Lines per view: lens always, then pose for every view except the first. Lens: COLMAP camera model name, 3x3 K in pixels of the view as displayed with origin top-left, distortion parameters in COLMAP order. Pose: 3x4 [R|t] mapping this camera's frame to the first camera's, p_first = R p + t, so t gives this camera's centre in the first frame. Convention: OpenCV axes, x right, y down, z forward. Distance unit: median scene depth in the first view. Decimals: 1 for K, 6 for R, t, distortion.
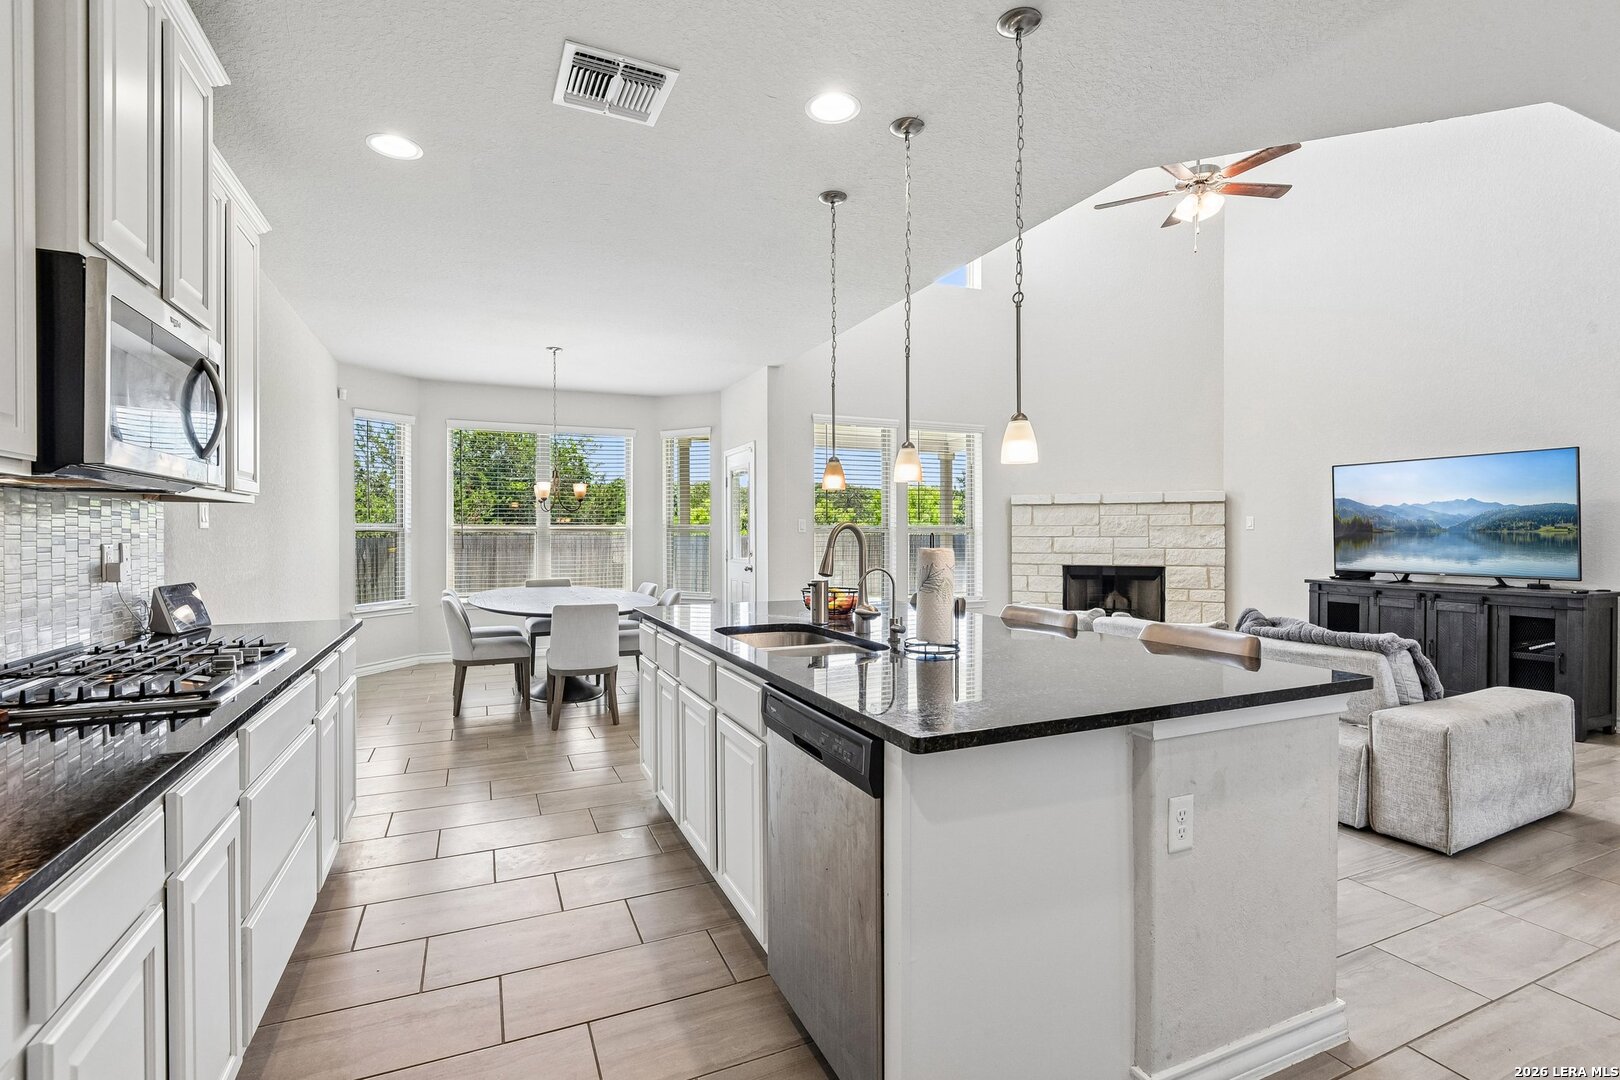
lens RADIAL K [[747.2, 0, 805.1], [0, 747.2, 539.5], [0, 0, 1]] dist [0.004675, -0.005731]
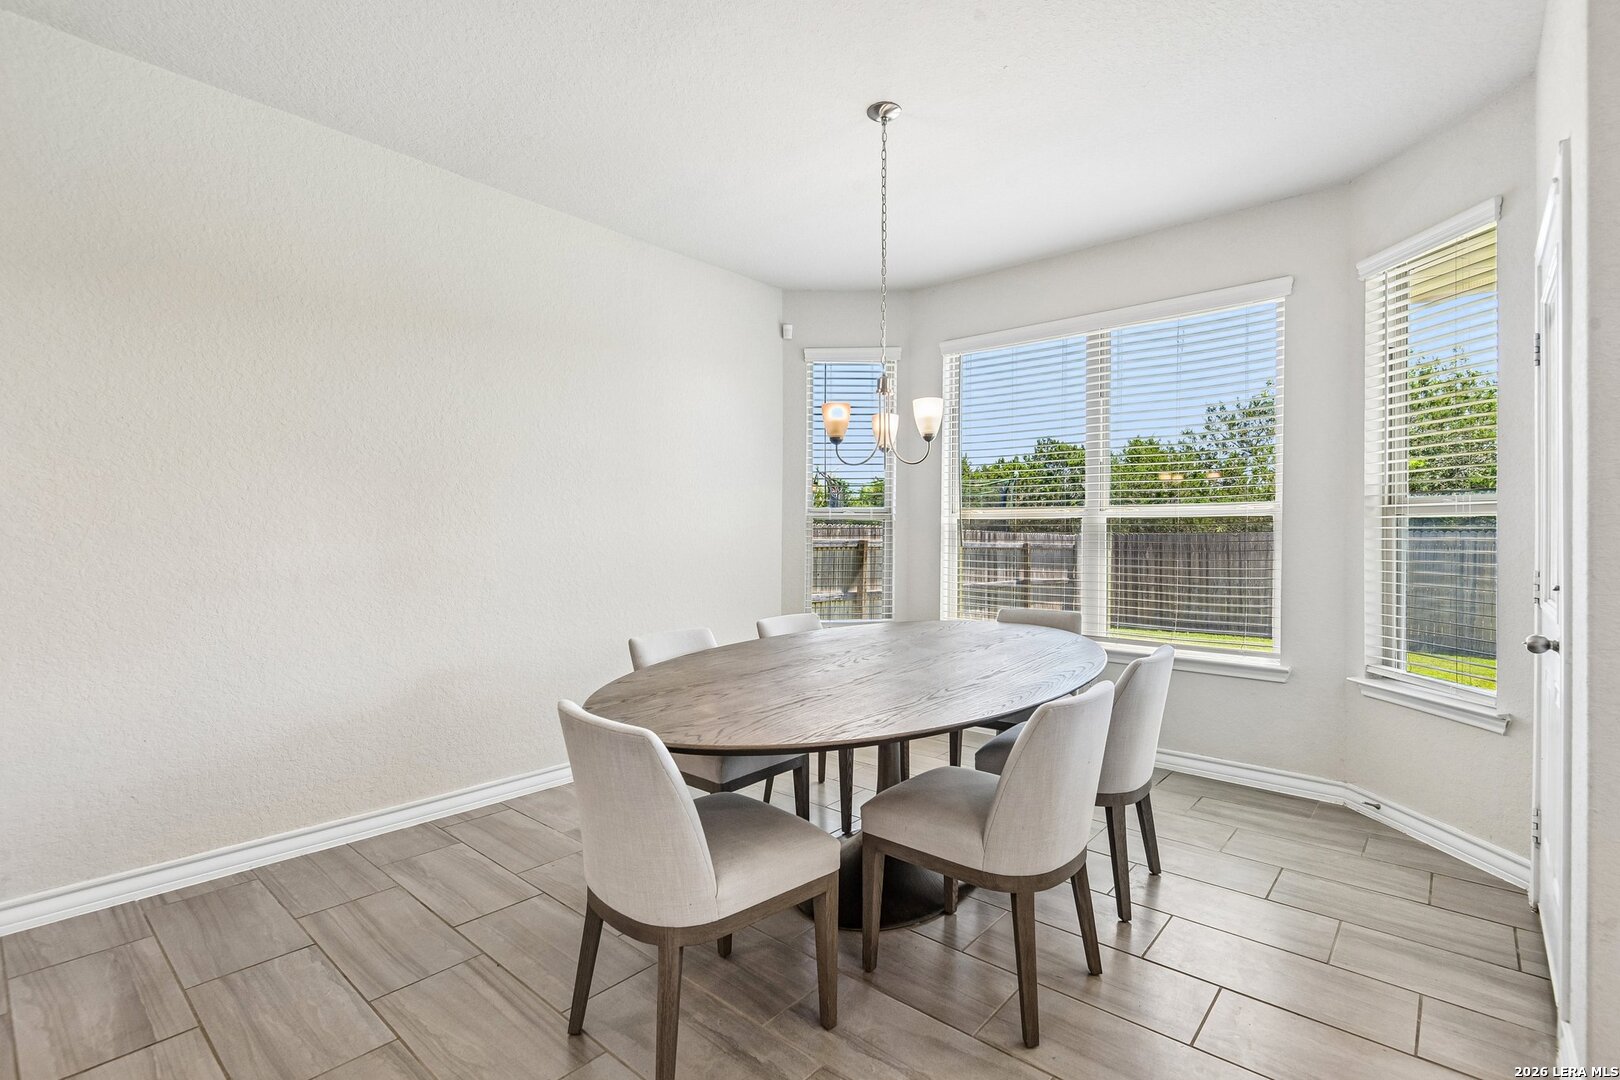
lens RADIAL K [[745.1, 0, 799.5], [0, 745.1, 535.0], [0, 0, 1]] dist [-0.001450, -0.000612]
pose [[0.418020, 0.004901, -0.908425, 0.046833], [-0.009113, 0.999958, 0.001201, 0.003631], [0.908392, 0.007776, 0.418047, 0.657010]]
